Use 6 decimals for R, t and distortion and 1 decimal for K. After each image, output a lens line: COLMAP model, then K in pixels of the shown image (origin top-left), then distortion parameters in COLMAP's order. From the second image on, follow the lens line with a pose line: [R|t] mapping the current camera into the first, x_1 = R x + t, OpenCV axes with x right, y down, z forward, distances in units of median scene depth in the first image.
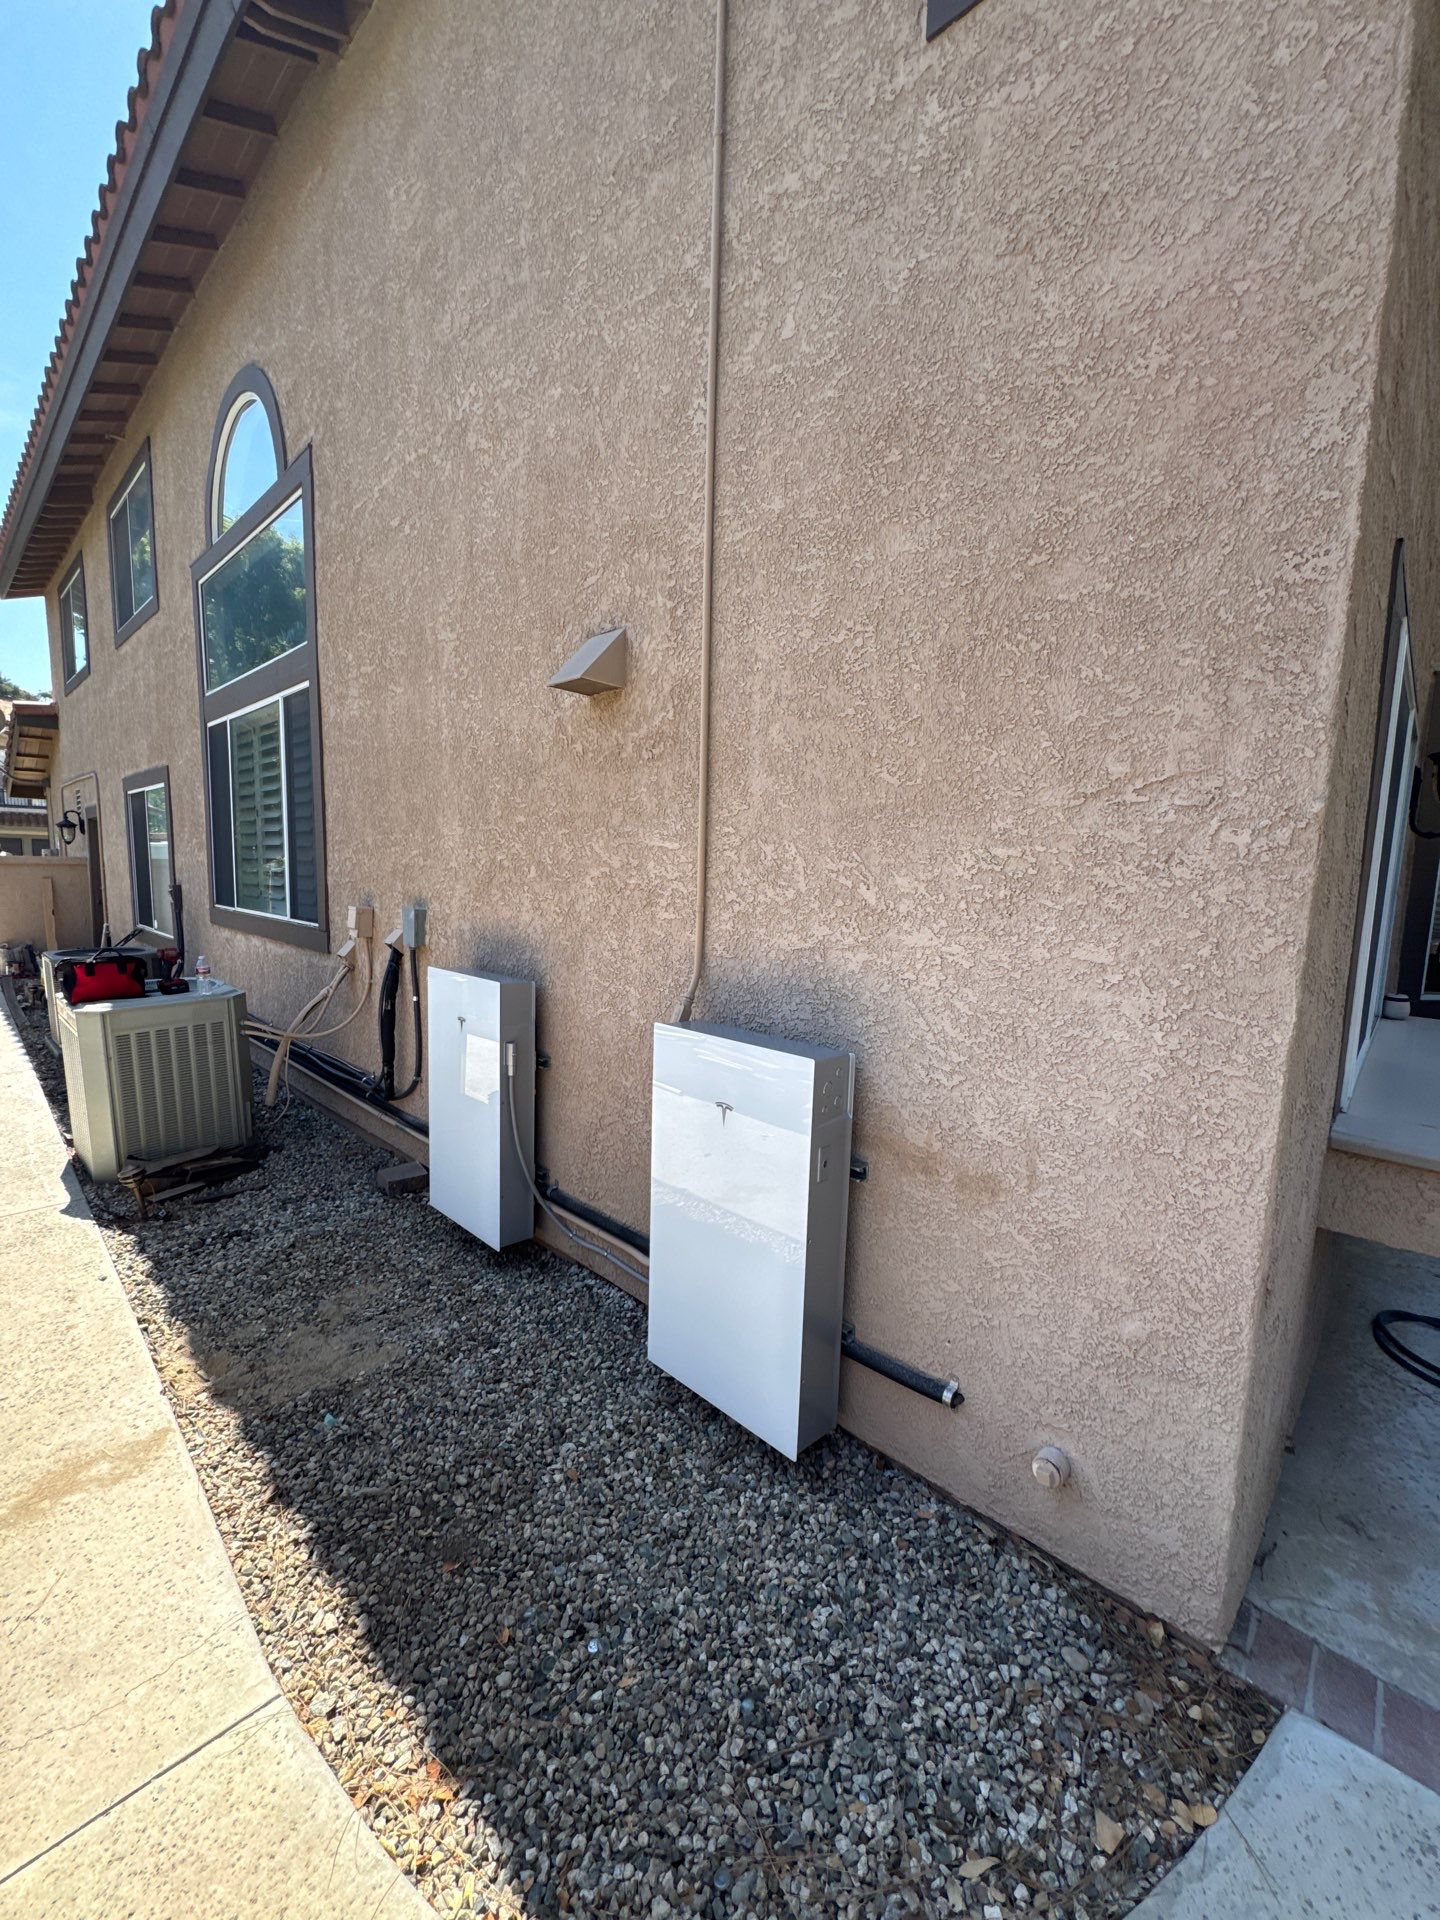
lens RADIAL K [[759.6, 0, 723.7], [0, 759.6, 958.0], [0, 0, 1]] dist [-0.000881, -0.000379]
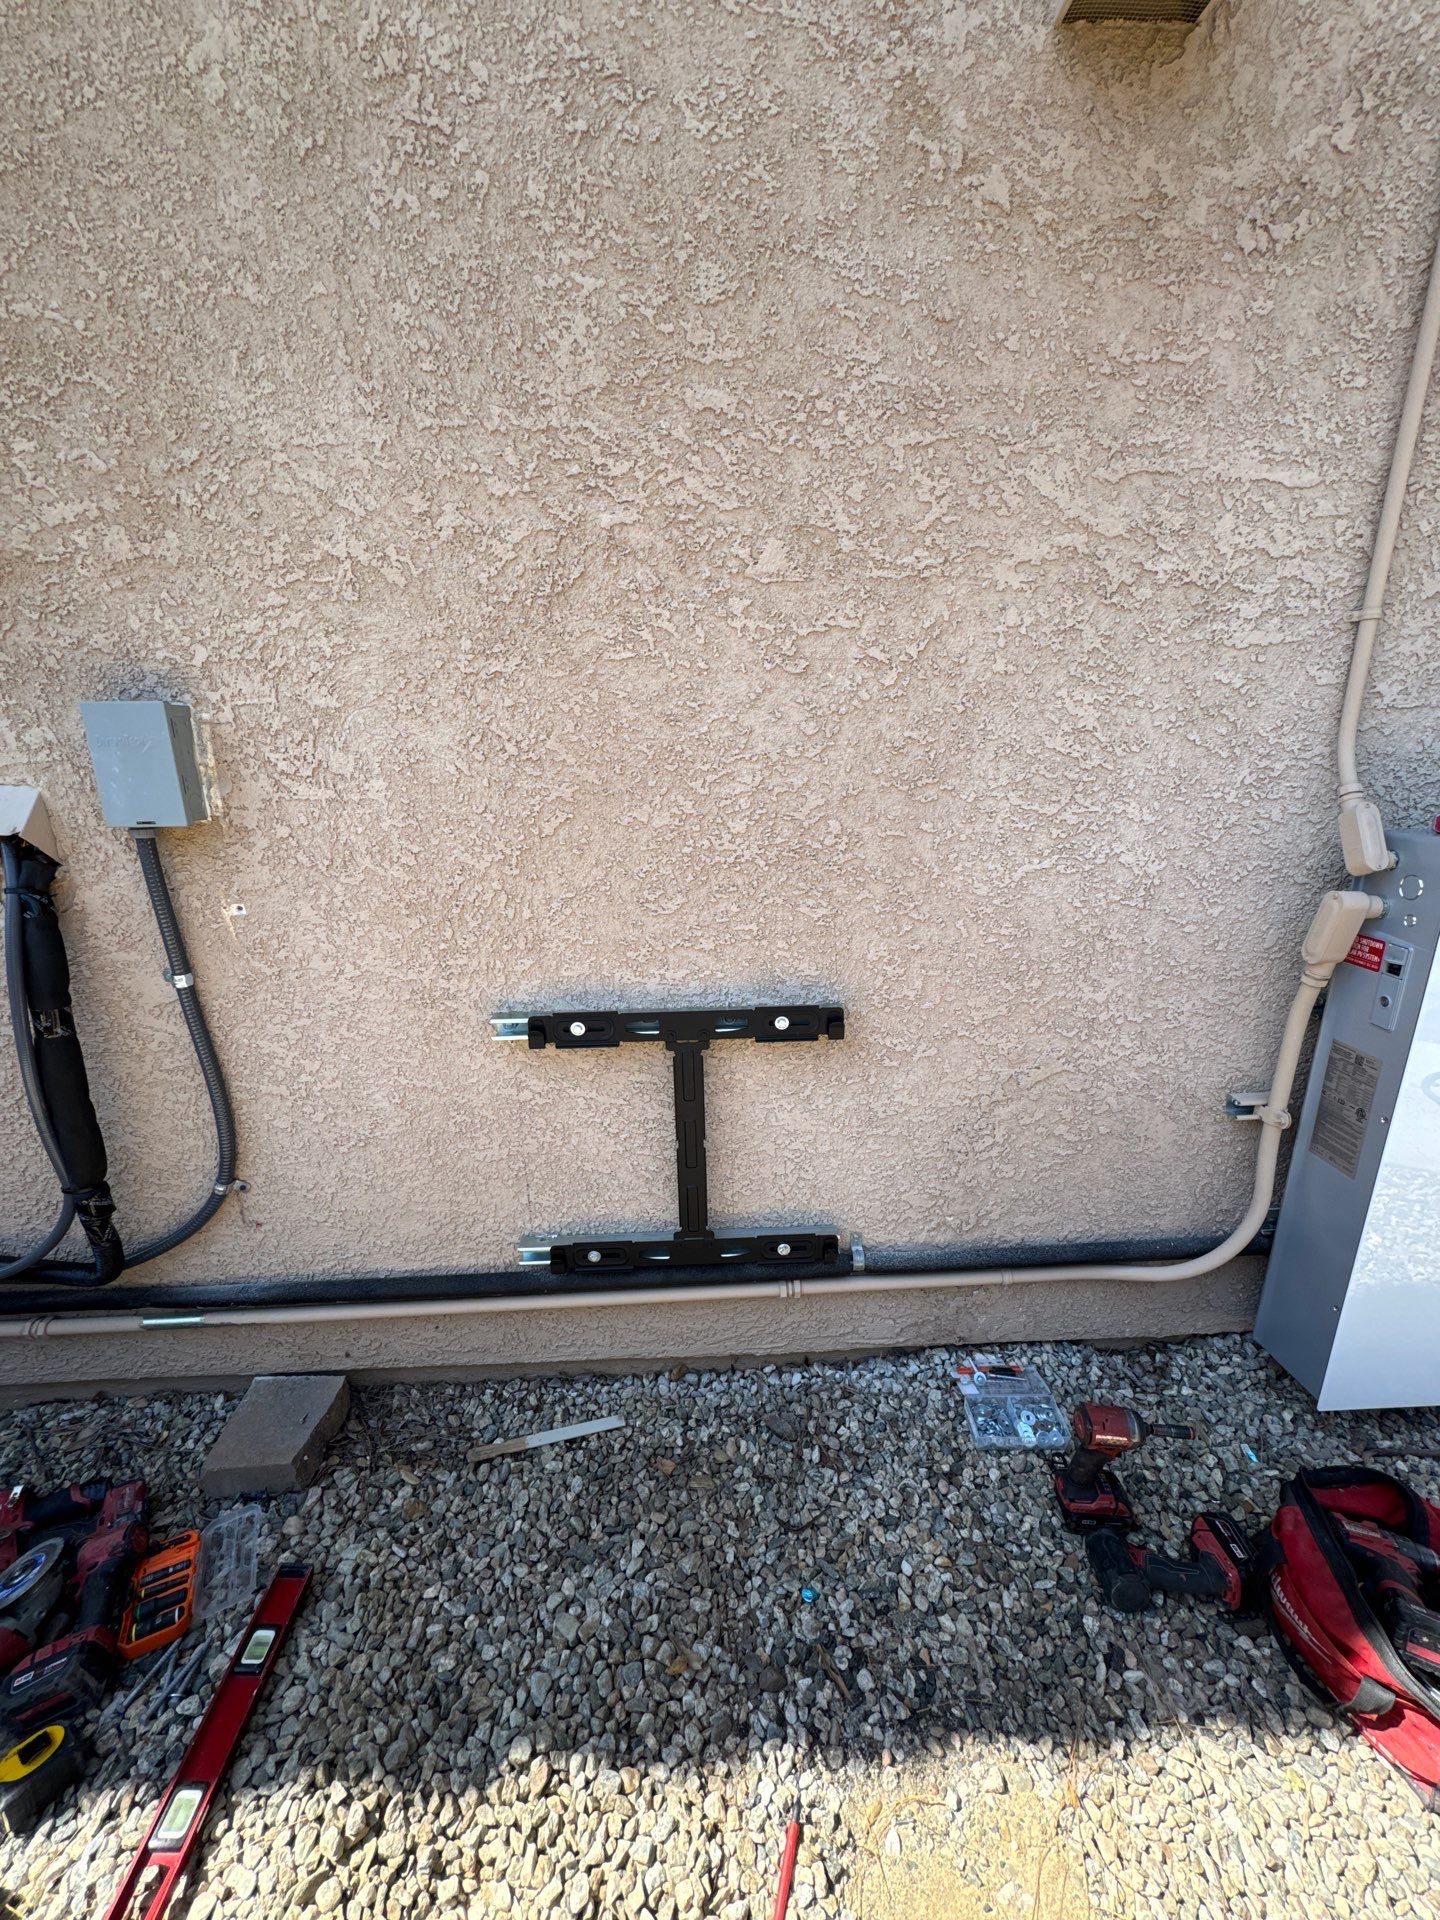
lens RADIAL K [[759.6, 0, 723.7], [0, 759.6, 958.0], [0, 0, 1]] dist [-0.000881, -0.000379]
pose [[0.699126, -0.244360, 0.671945, -0.844729], [0.119718, 0.966526, 0.226927, -0.010099], [-0.704904, -0.078207, 0.704978, 1.066188]]
